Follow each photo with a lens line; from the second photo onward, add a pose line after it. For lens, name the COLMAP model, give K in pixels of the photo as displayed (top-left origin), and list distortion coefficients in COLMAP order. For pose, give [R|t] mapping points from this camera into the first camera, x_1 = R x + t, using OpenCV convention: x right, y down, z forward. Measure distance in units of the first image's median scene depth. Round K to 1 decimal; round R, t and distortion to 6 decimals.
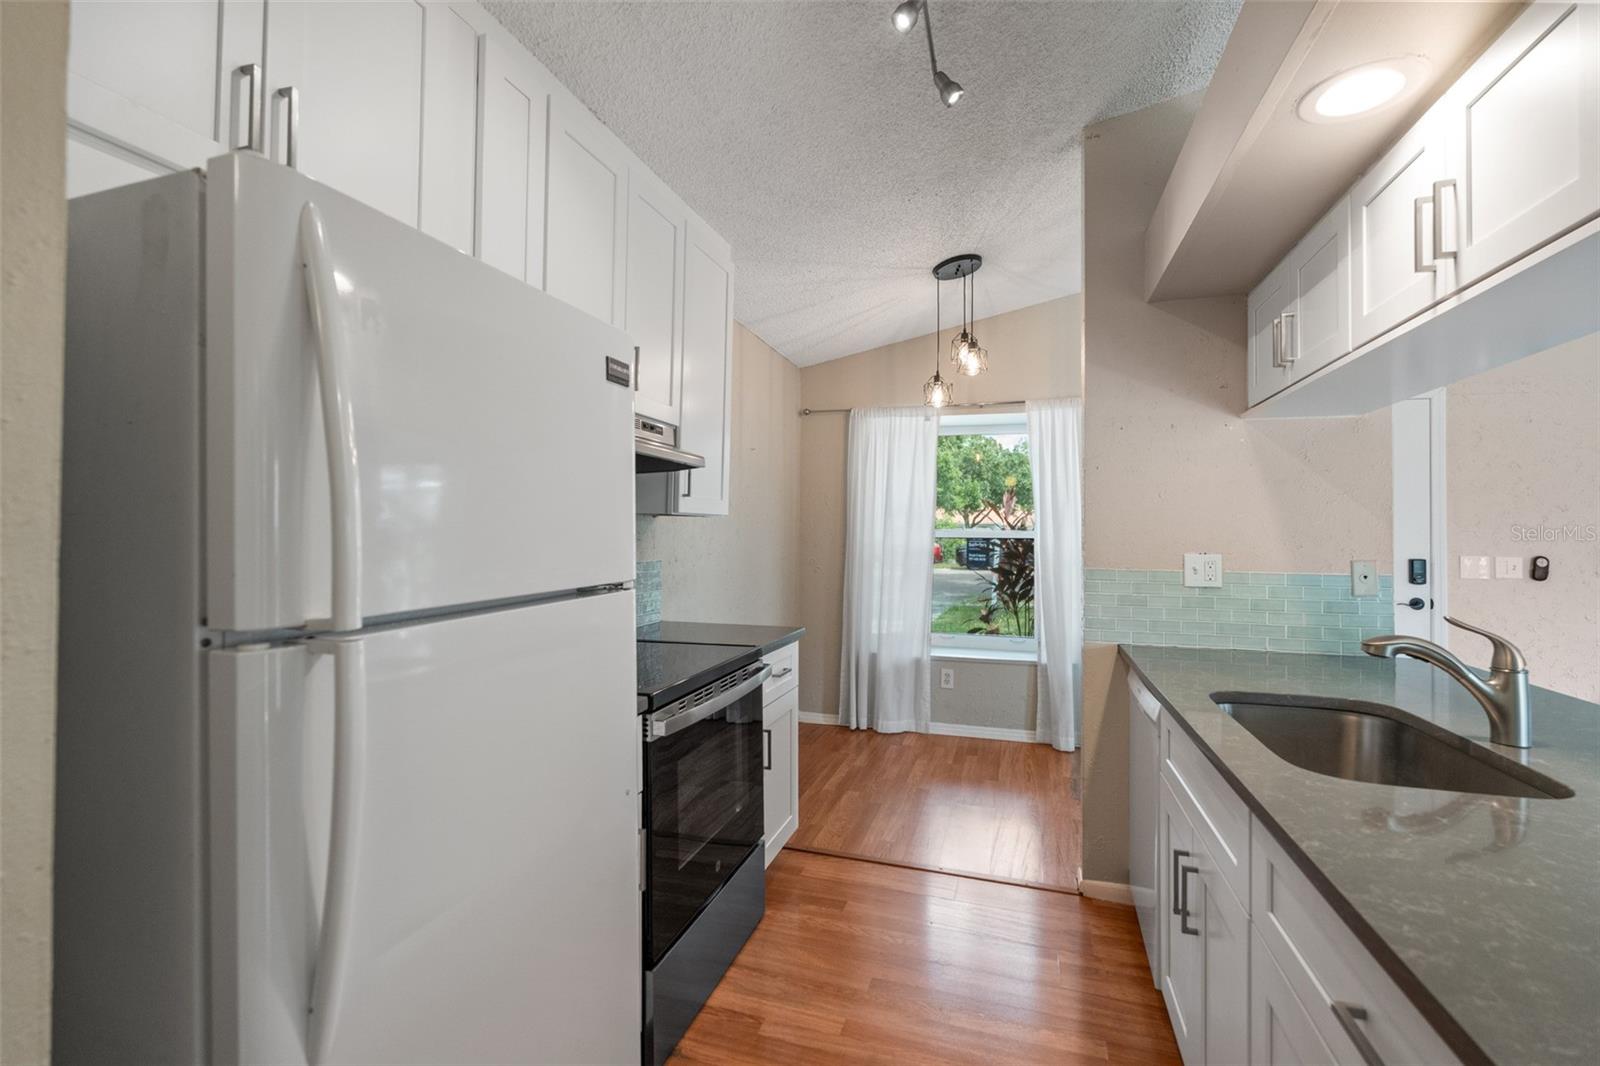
lens RADIAL K [[715.8, 0, 808.5], [0, 715.8, 526.9], [0, 0, 1]] dist [-0.000840, 0.000009]
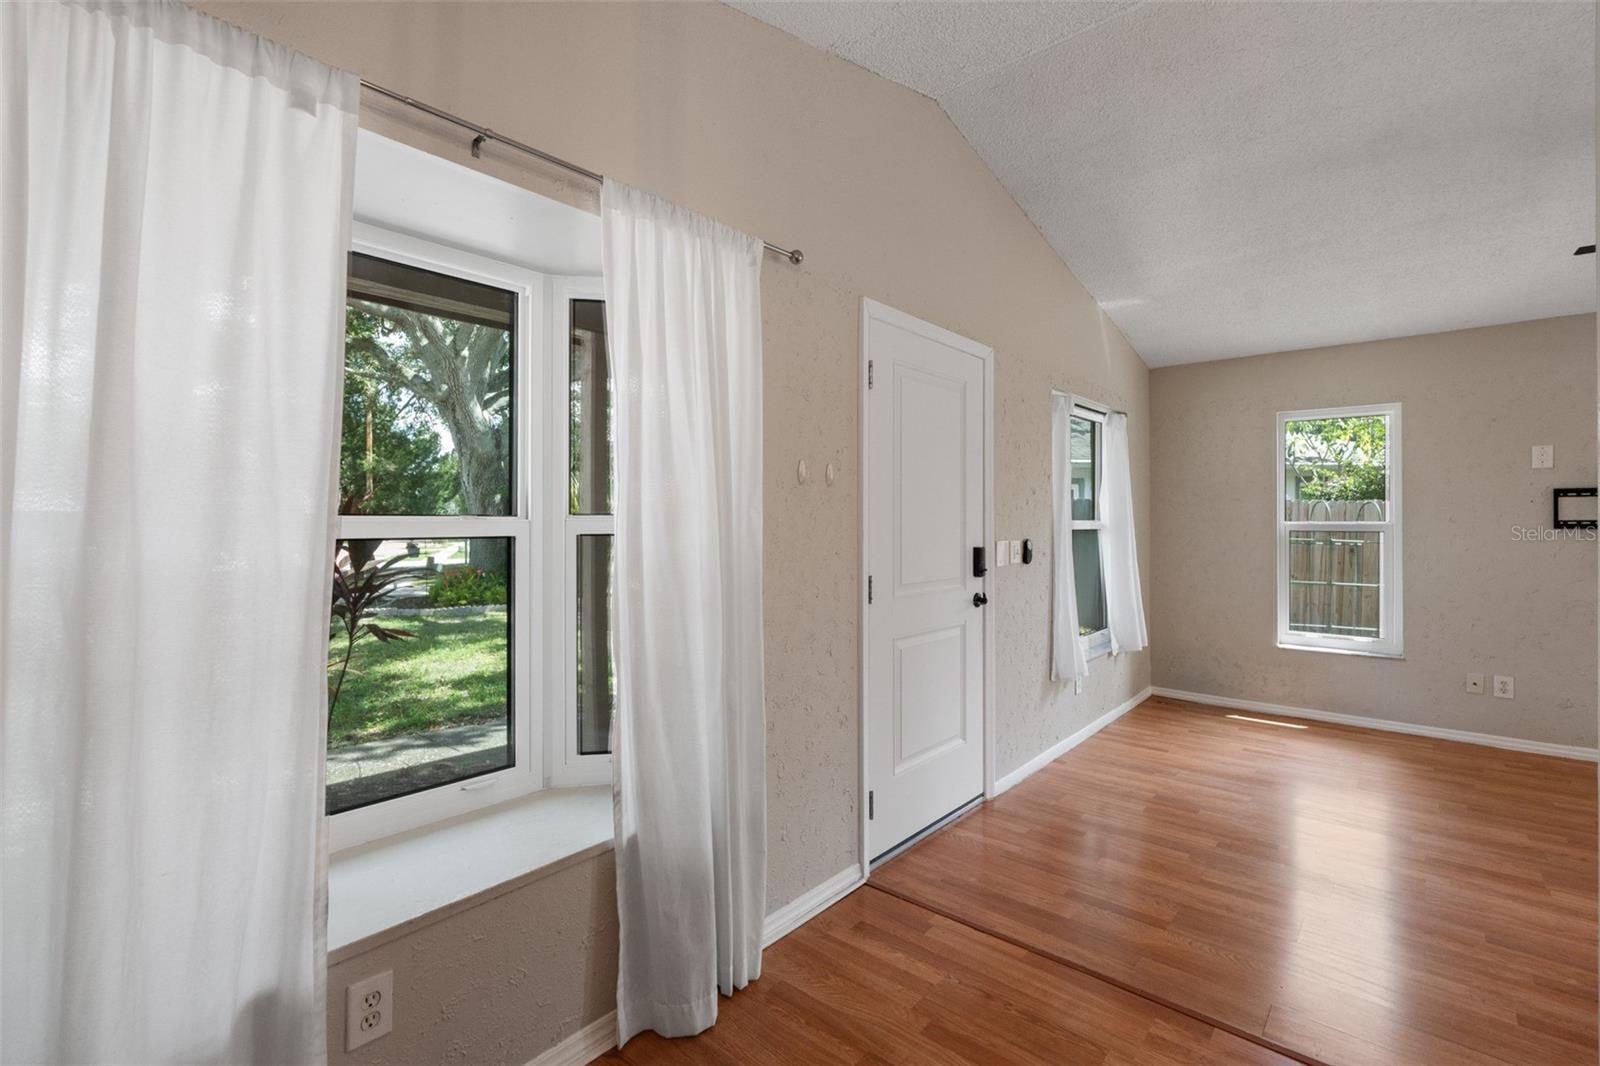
lens RADIAL K [[695.2, 0, 801.1], [0, 695.2, 506.0], [0, 0, 1]] dist [0.002661, 0.000278]
pose [[0.389921, 0.017101, 0.920690, -0.005924], [-0.011131, 0.999842, -0.013857, 0.008054], [-0.920781, -0.004845, 0.390049, 0.870108]]
